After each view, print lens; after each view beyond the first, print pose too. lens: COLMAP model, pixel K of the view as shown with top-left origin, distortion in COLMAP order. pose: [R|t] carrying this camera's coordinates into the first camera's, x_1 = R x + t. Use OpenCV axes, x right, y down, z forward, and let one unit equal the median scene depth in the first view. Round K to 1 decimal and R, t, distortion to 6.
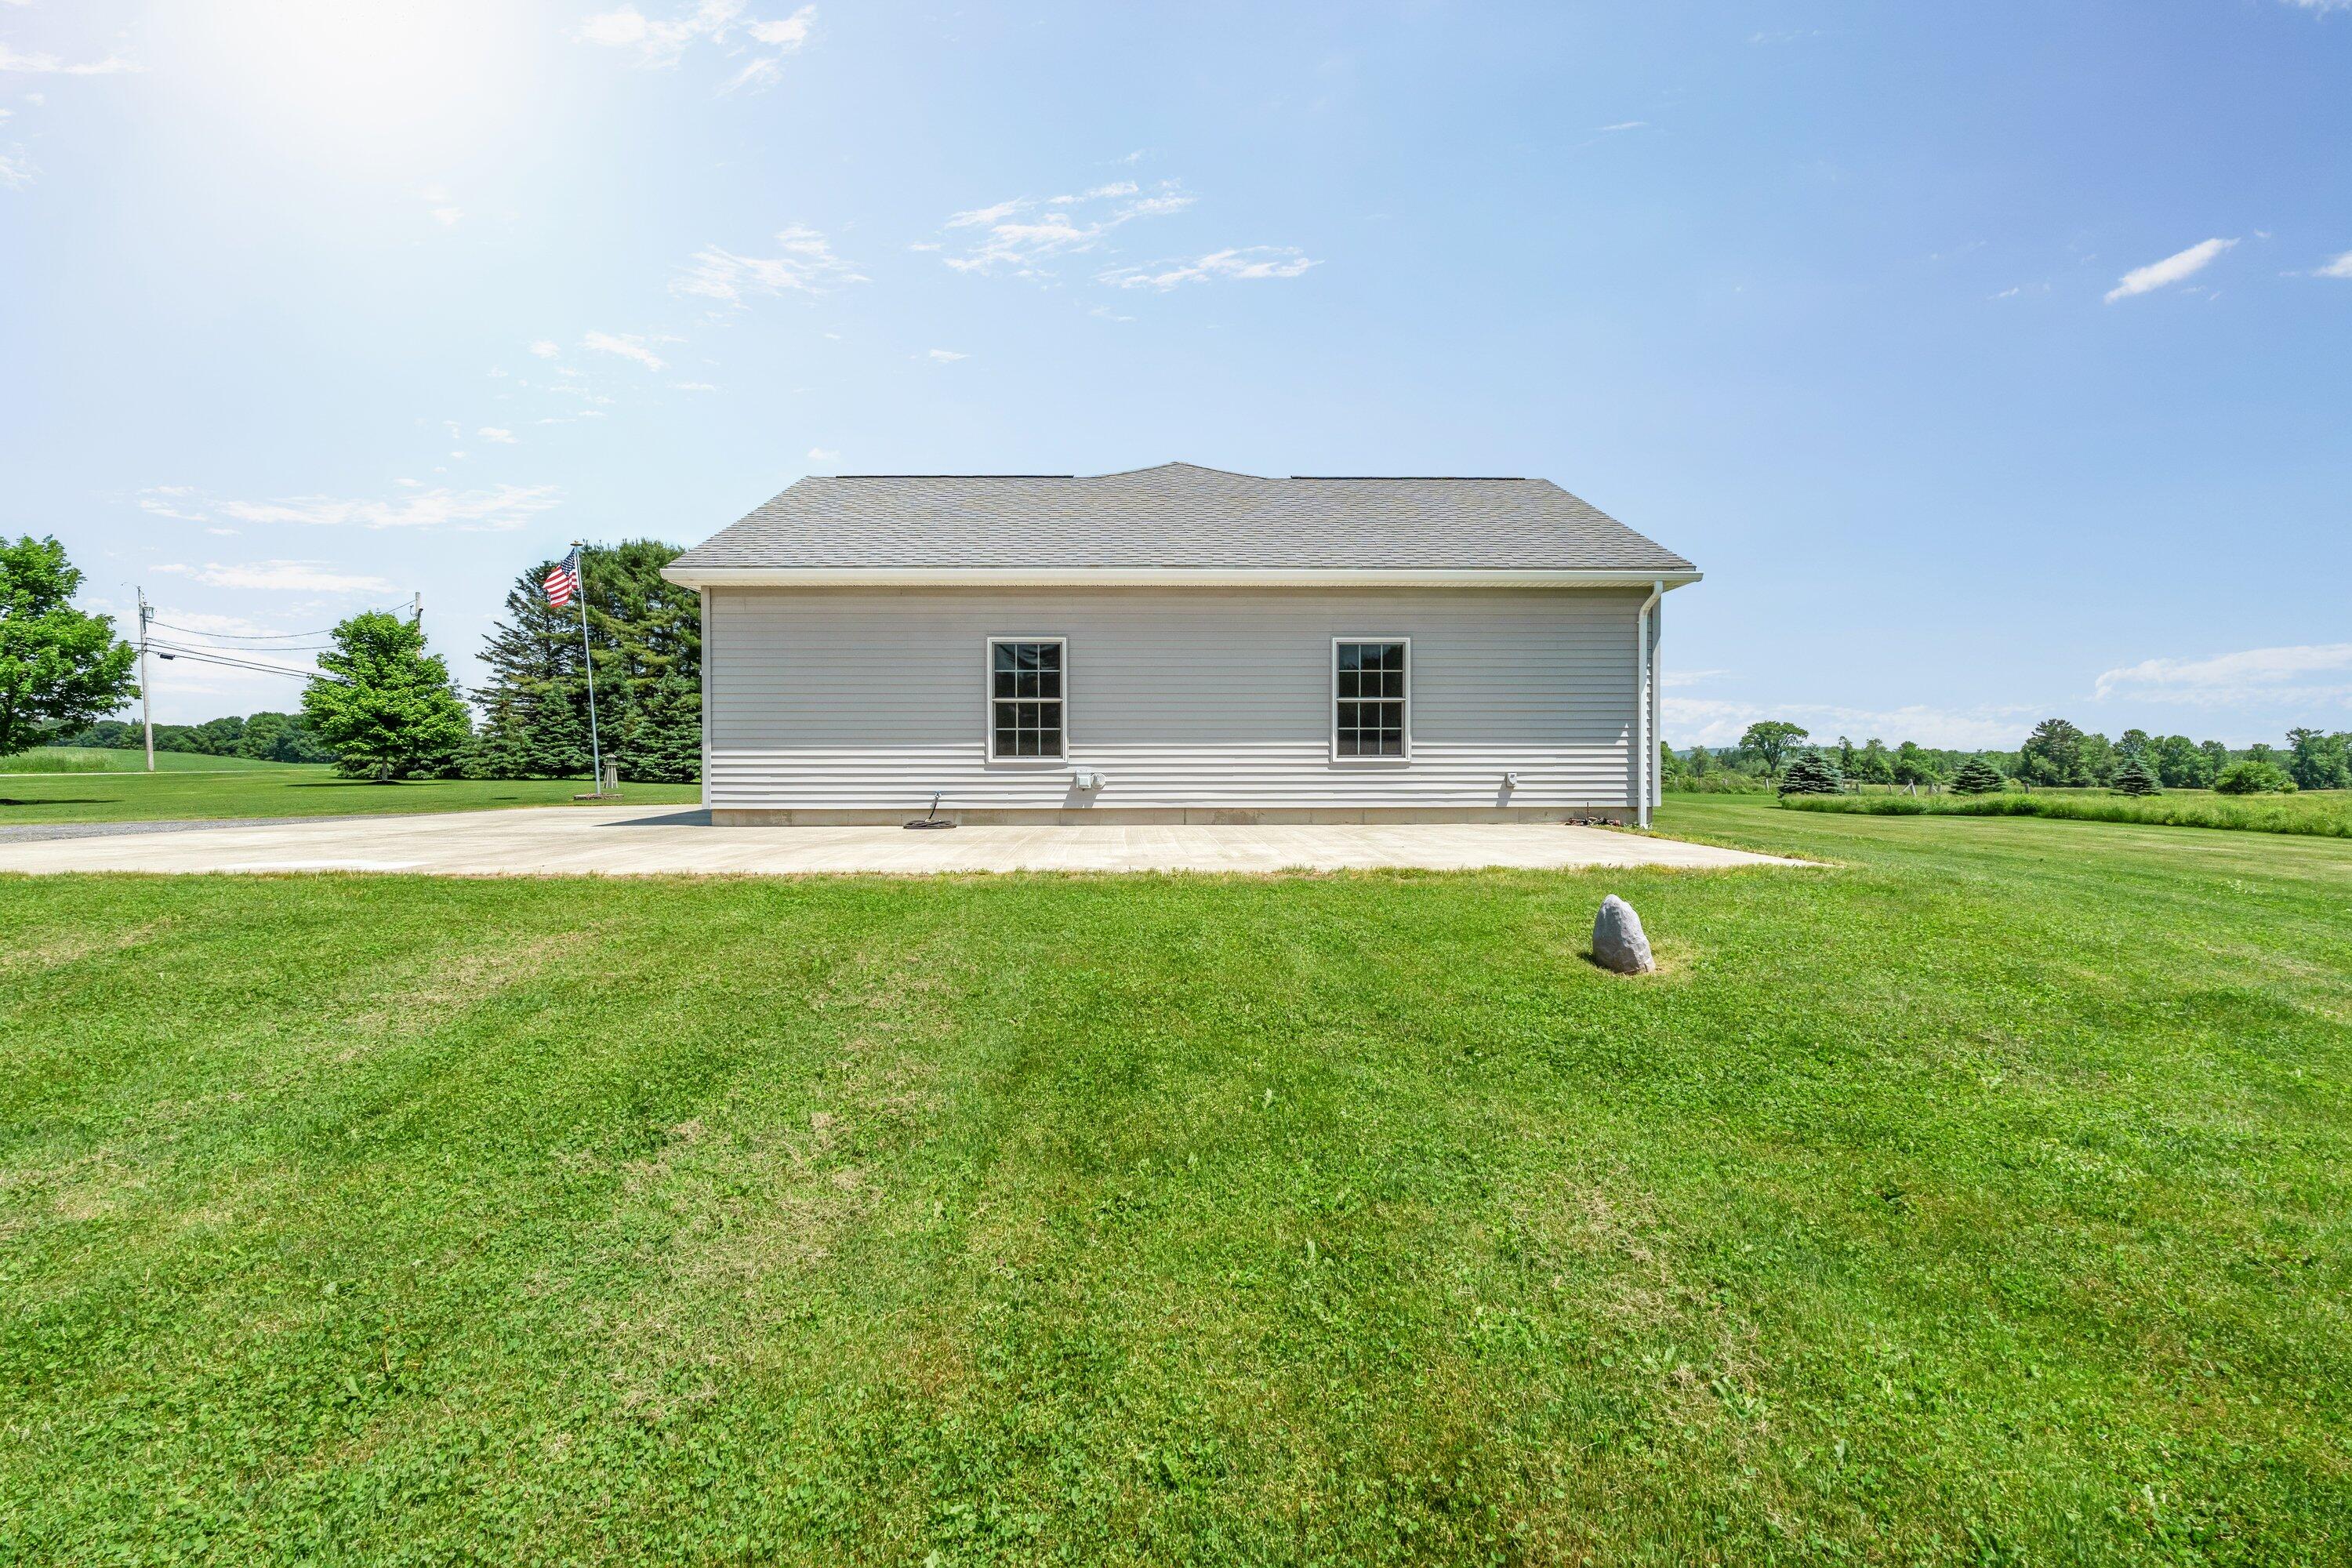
lens RADIAL K [[1015.0, 0, 1180.0], [0, 1015.0, 776.5], [0, 0, 1]] dist [0.001729, -0.000081]
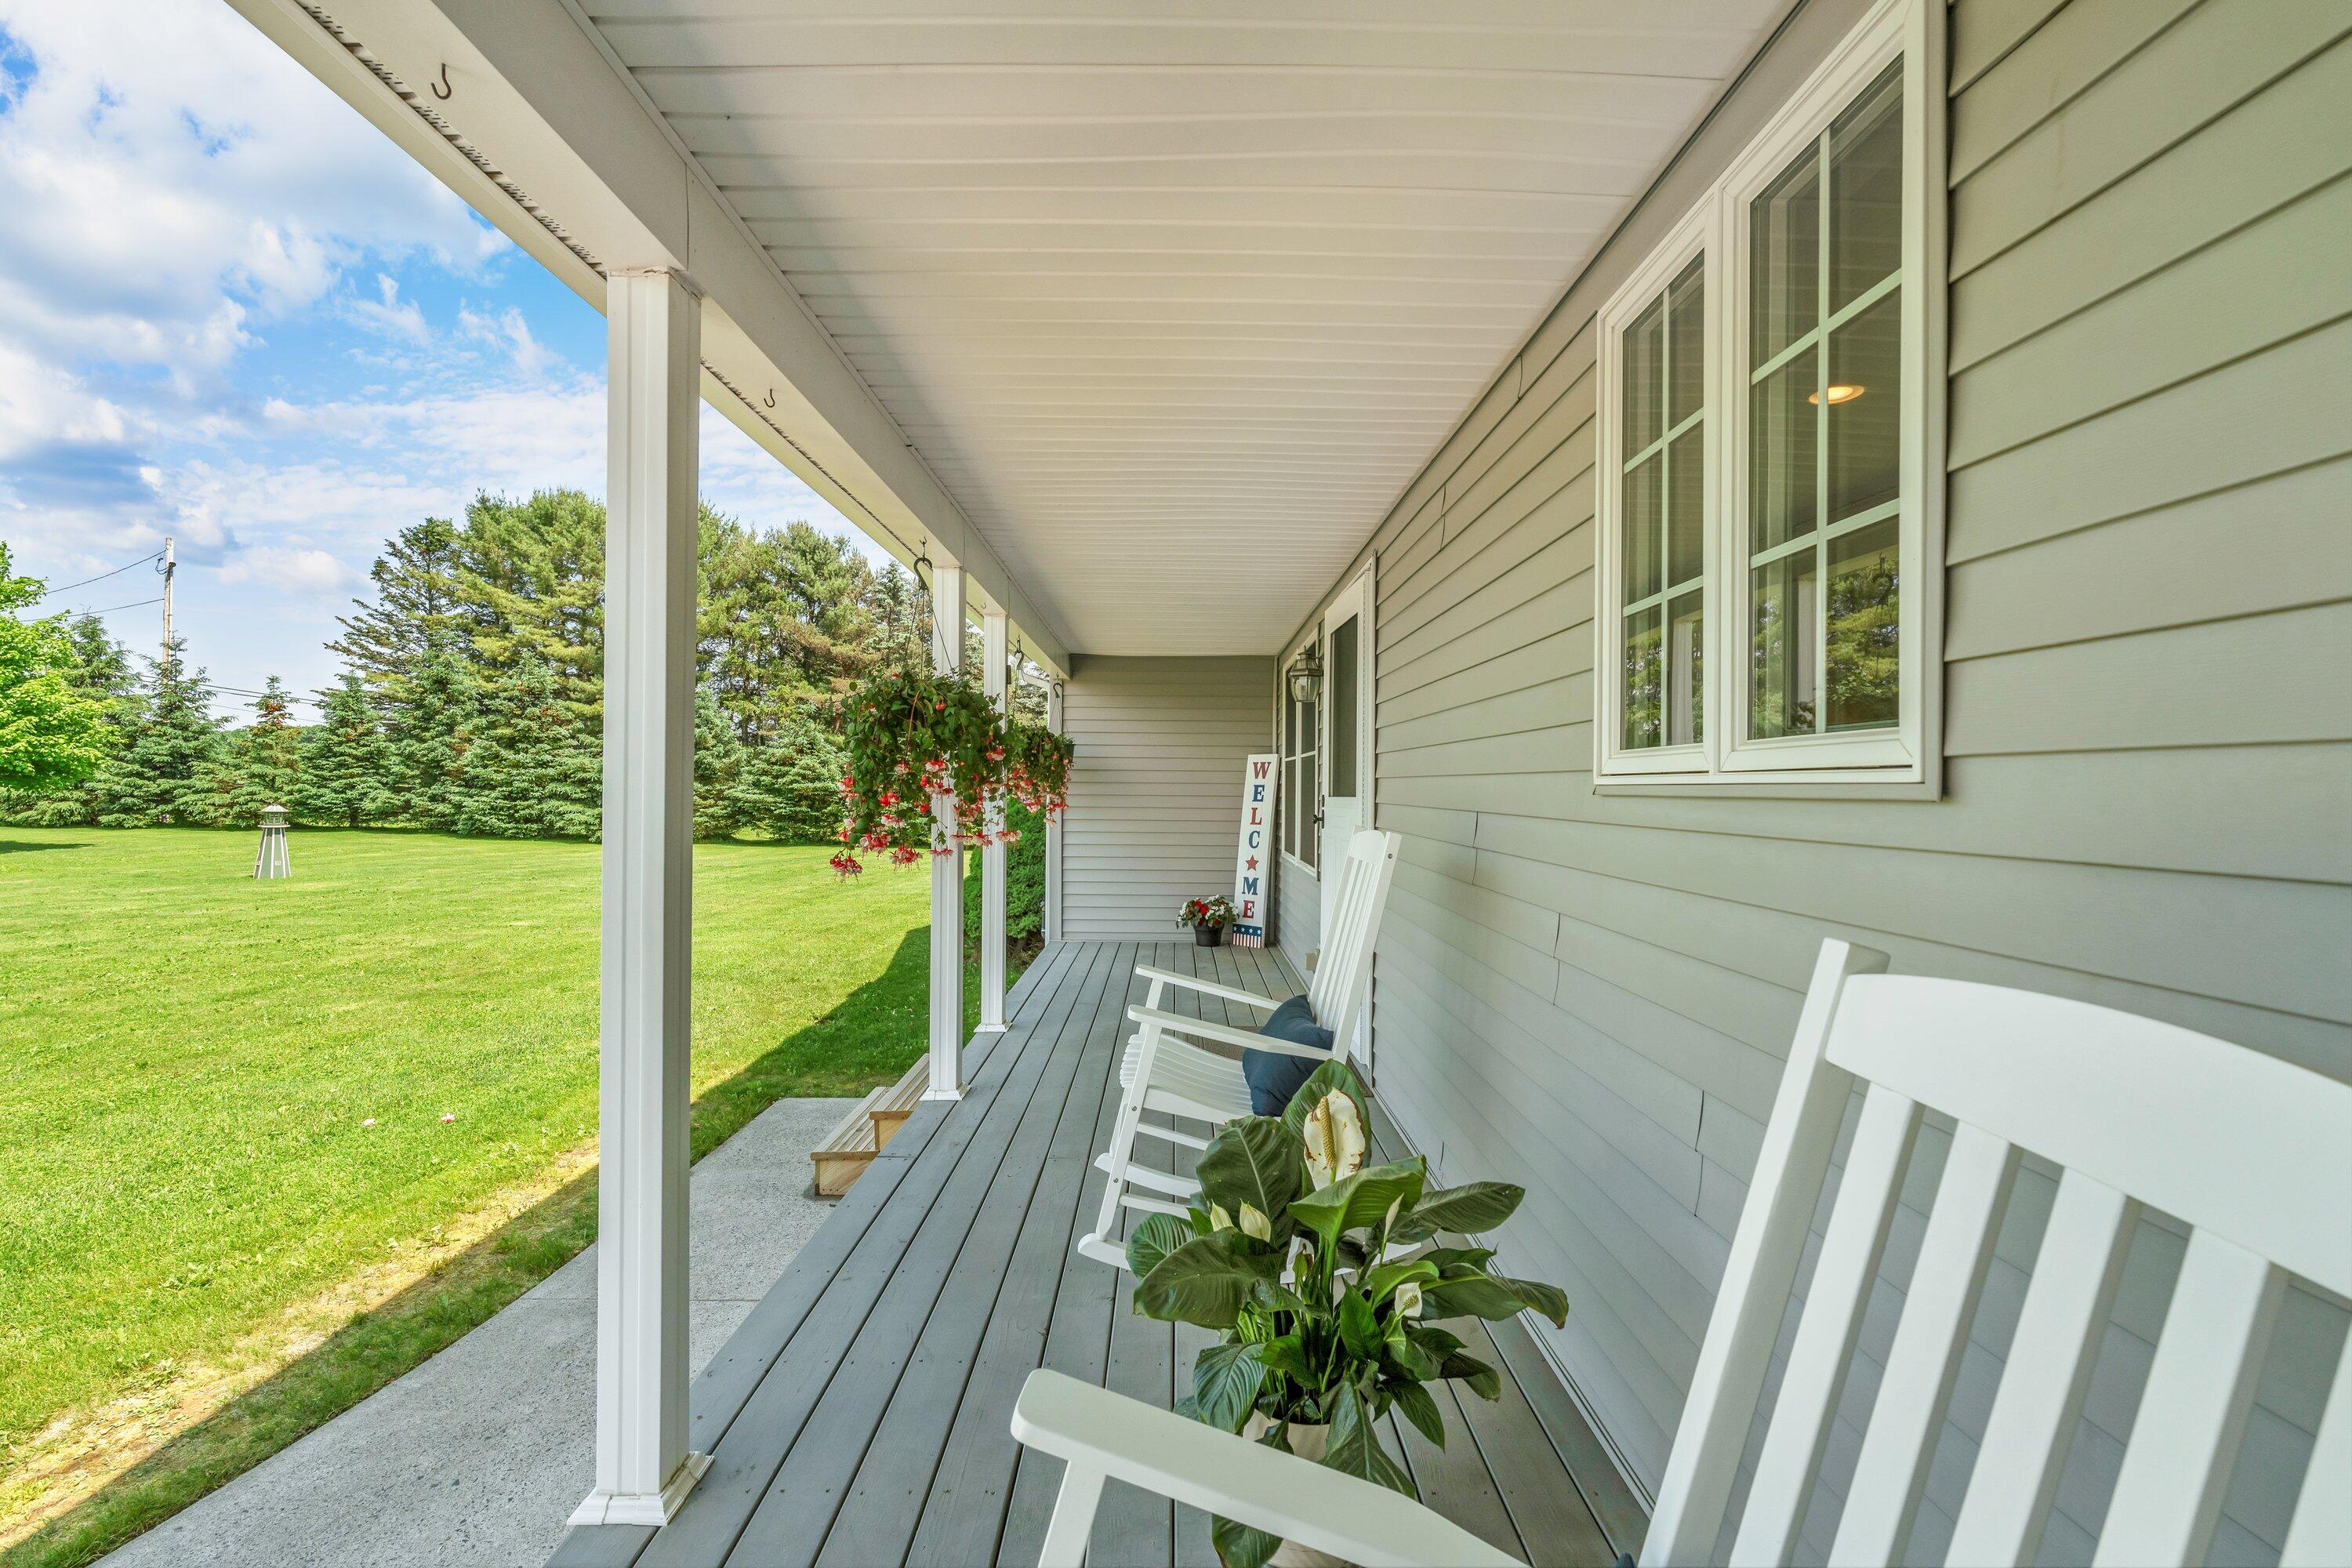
lens RADIAL K [[1015.0, 0, 1176.5], [0, 1015.0, 787.7], [0, 0, 1]] dist [0.001729, -0.000081]
pose [[0.999392, 0.011536, -0.032905, -0.061051], [-0.011823, 0.999894, -0.008542, -0.018091], [0.032803, 0.008926, 0.999422, 0.298681]]
